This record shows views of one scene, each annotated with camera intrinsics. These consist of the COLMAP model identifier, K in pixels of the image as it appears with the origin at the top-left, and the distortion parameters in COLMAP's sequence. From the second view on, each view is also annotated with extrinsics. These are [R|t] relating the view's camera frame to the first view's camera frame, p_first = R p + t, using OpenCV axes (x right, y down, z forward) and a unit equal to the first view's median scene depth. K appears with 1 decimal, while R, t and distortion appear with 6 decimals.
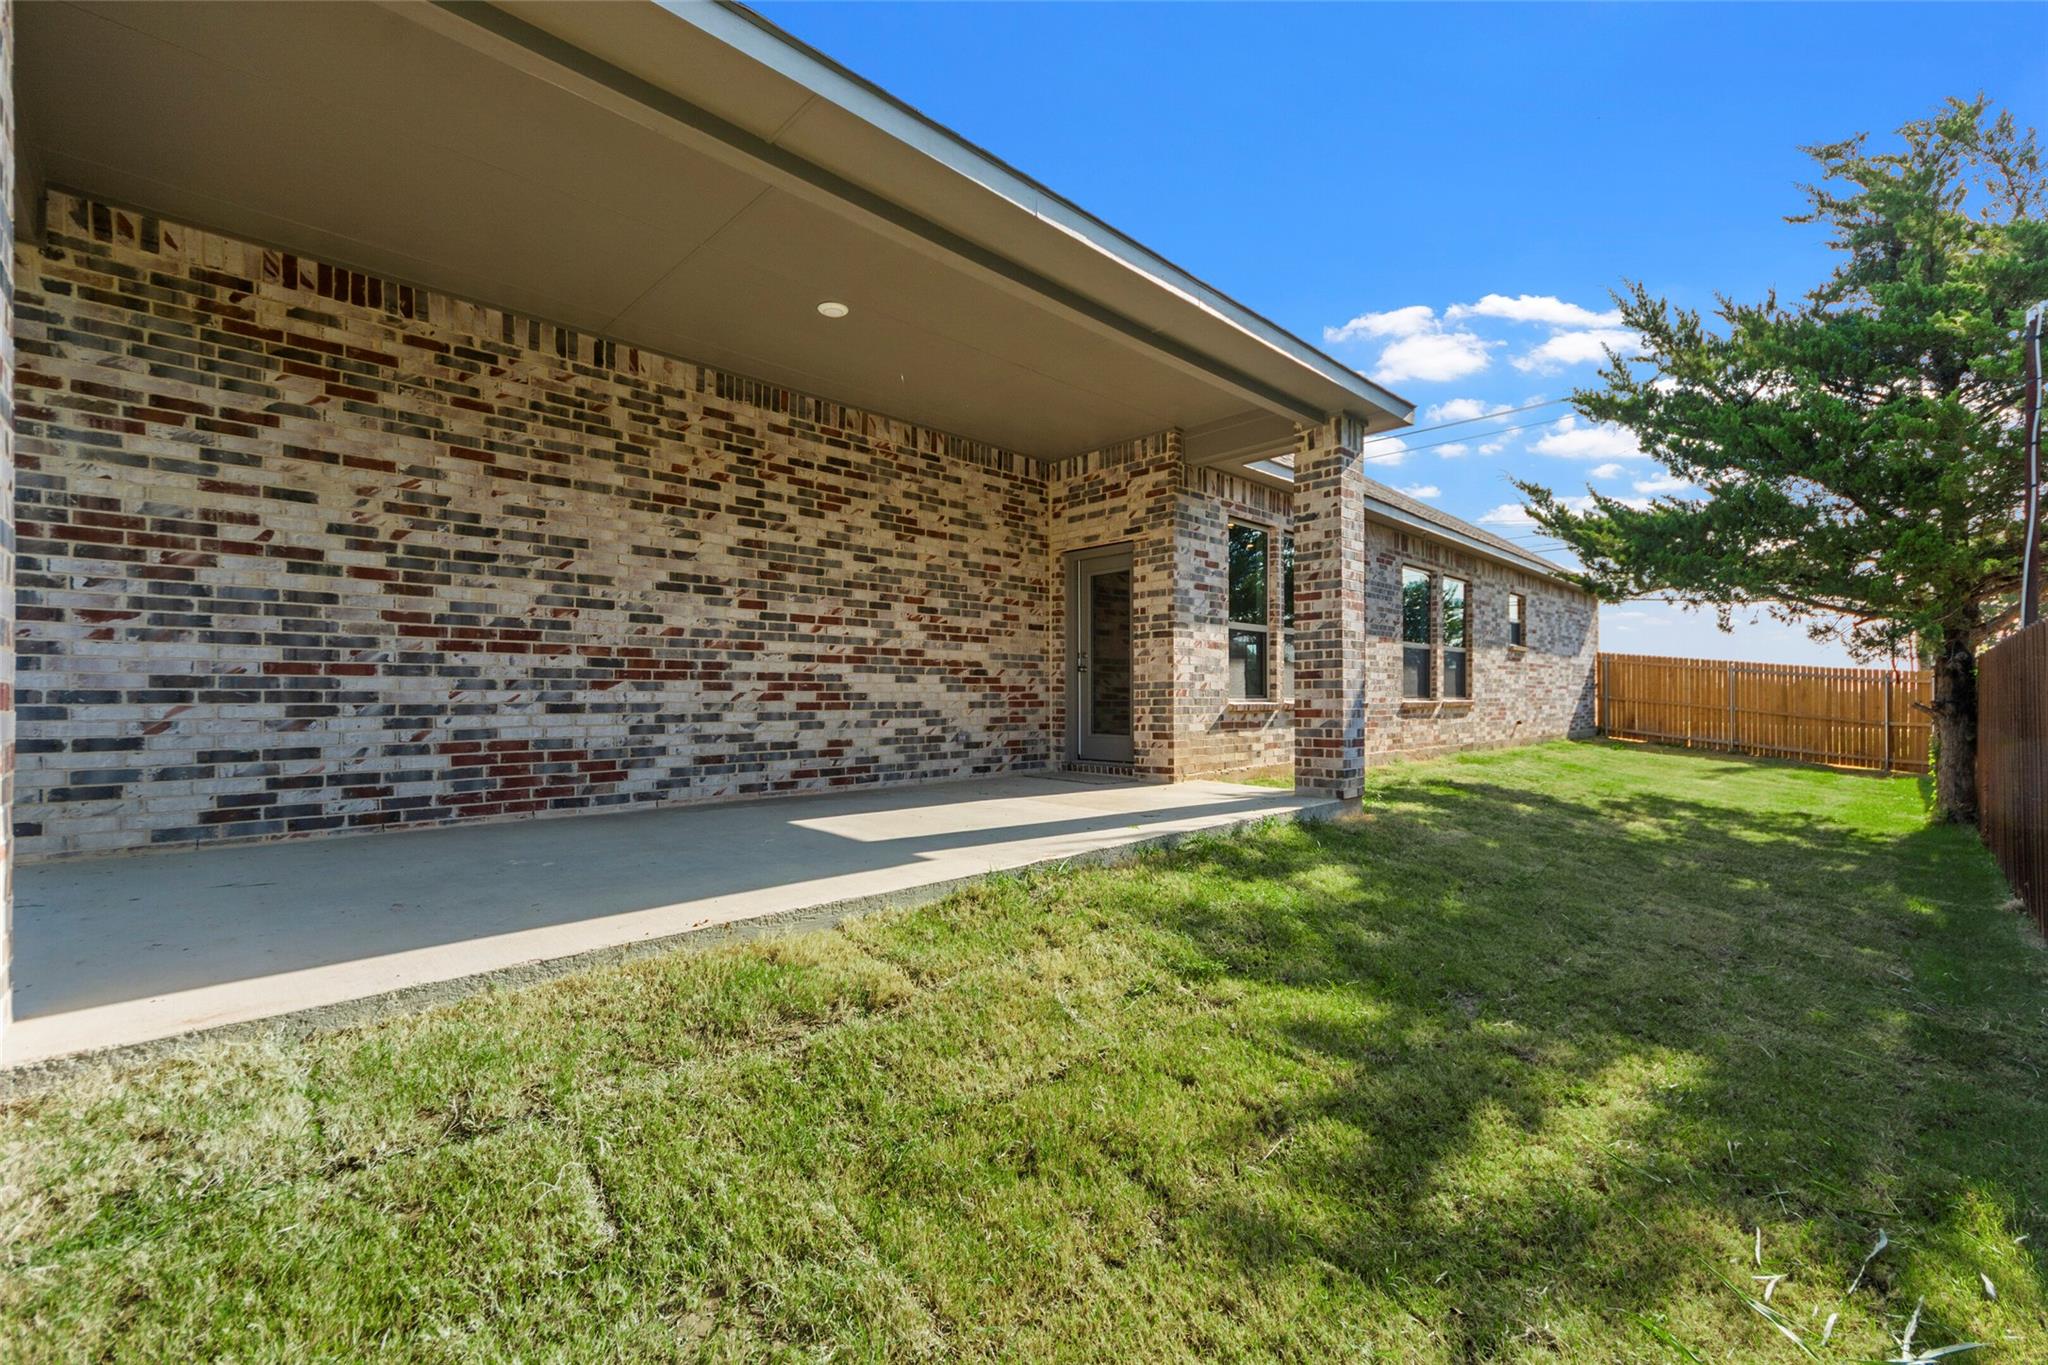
lens RADIAL K [[834.8, 0, 1033.3], [0, 834.8, 688.2], [0, 0, 1]] dist [0.001018, 0.000139]
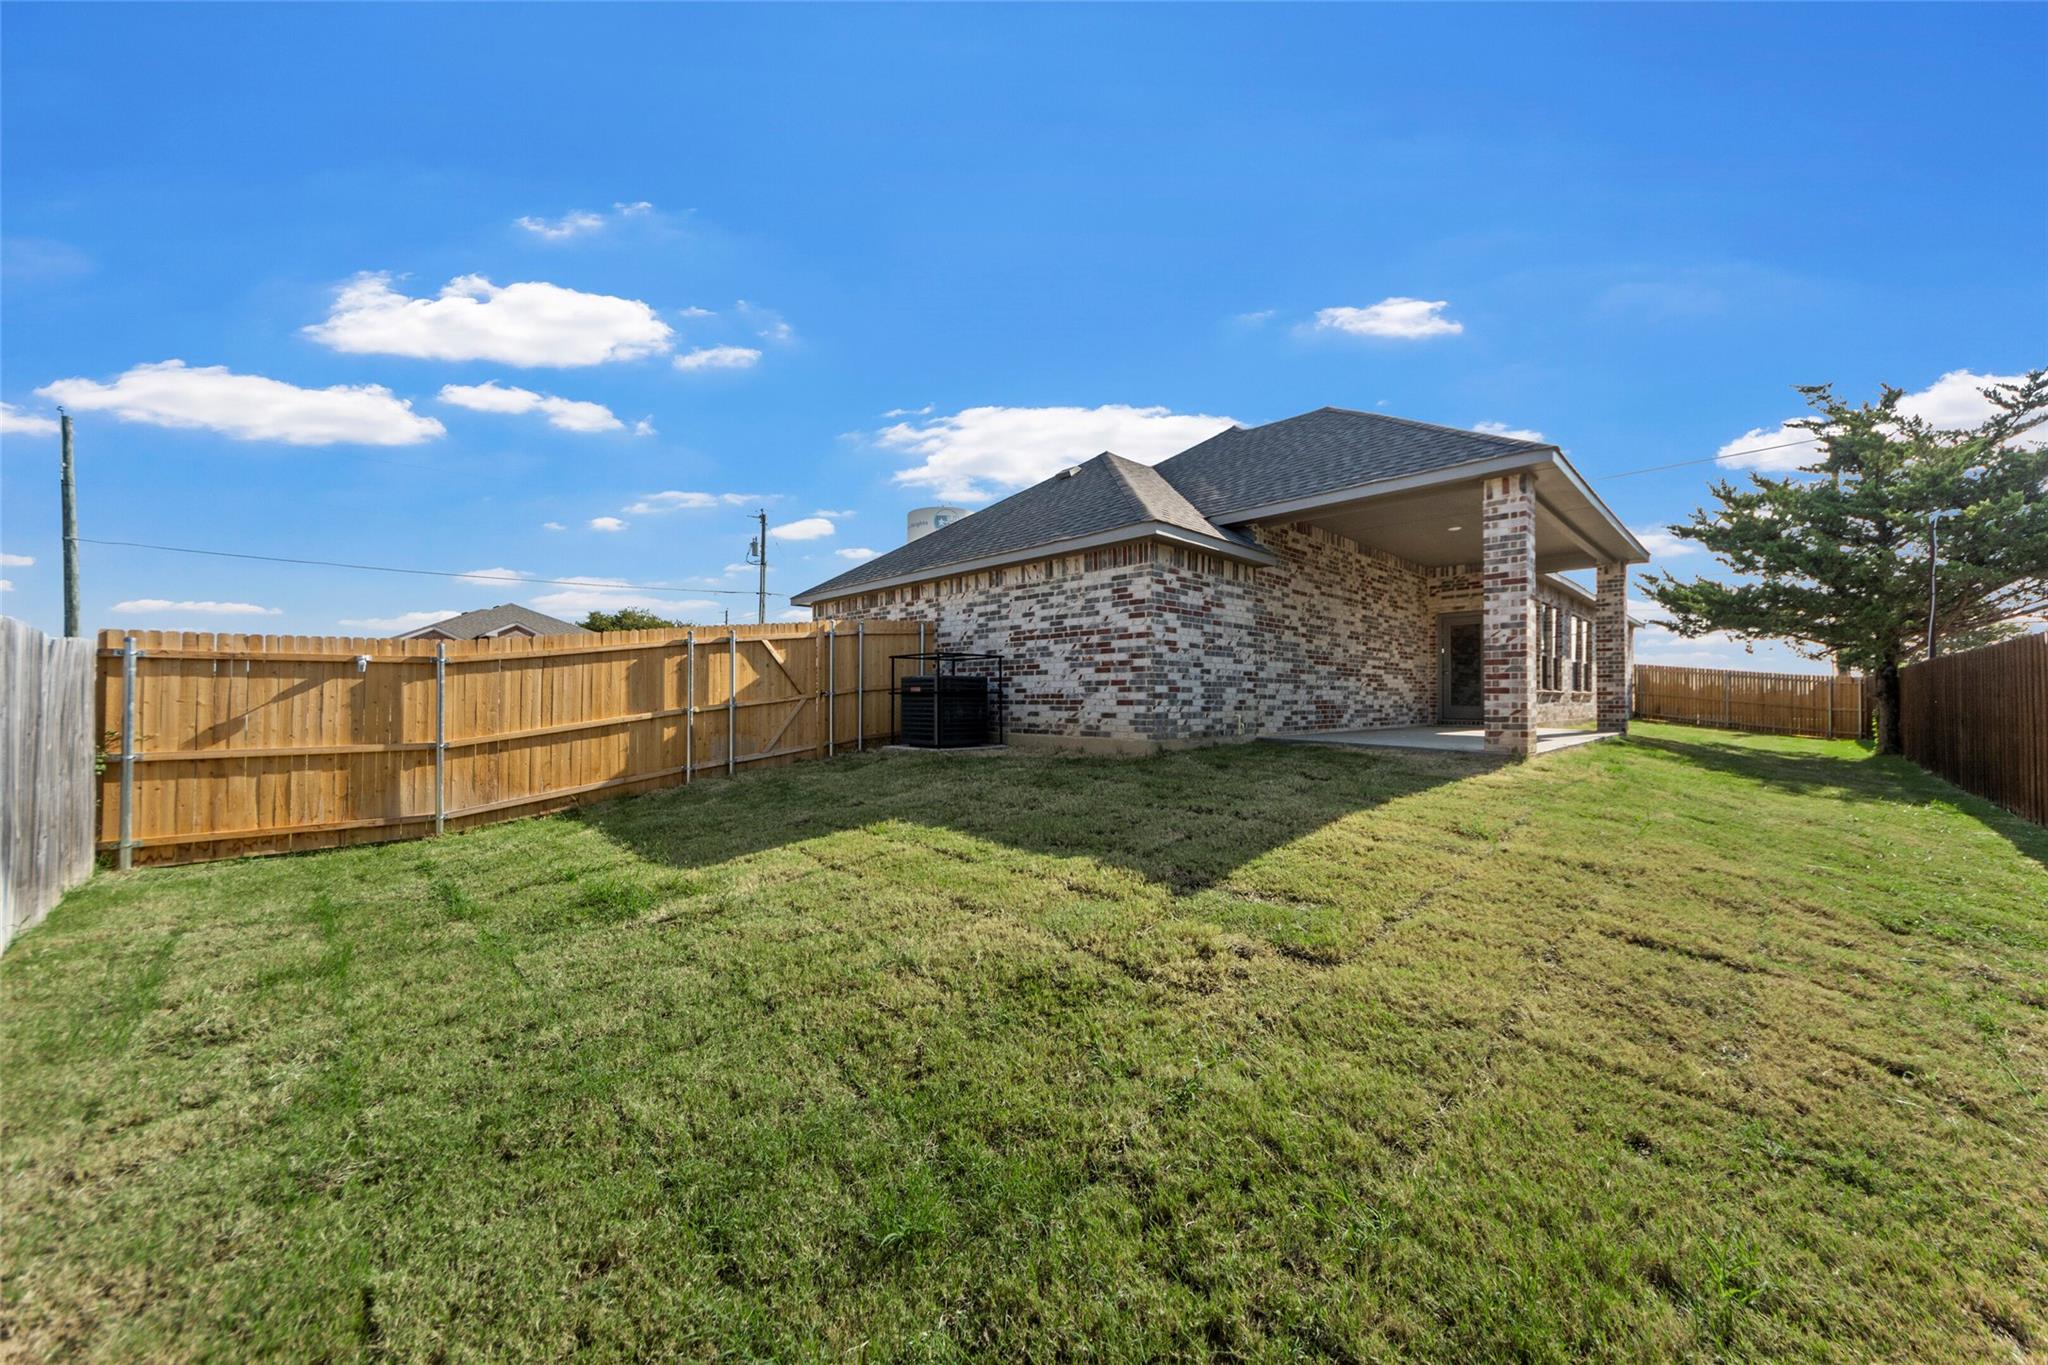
lens RADIAL K [[727.4, 0, 1009.9], [0, 727.4, 687.9], [0, 0, 1]] dist [0.001250, 0.000099]
pose [[0.999974, 0.005468, -0.004792, -0.978087], [-0.005473, 0.999985, -0.000952, 0.020732], [0.004787, 0.000978, 0.999988, -0.742017]]
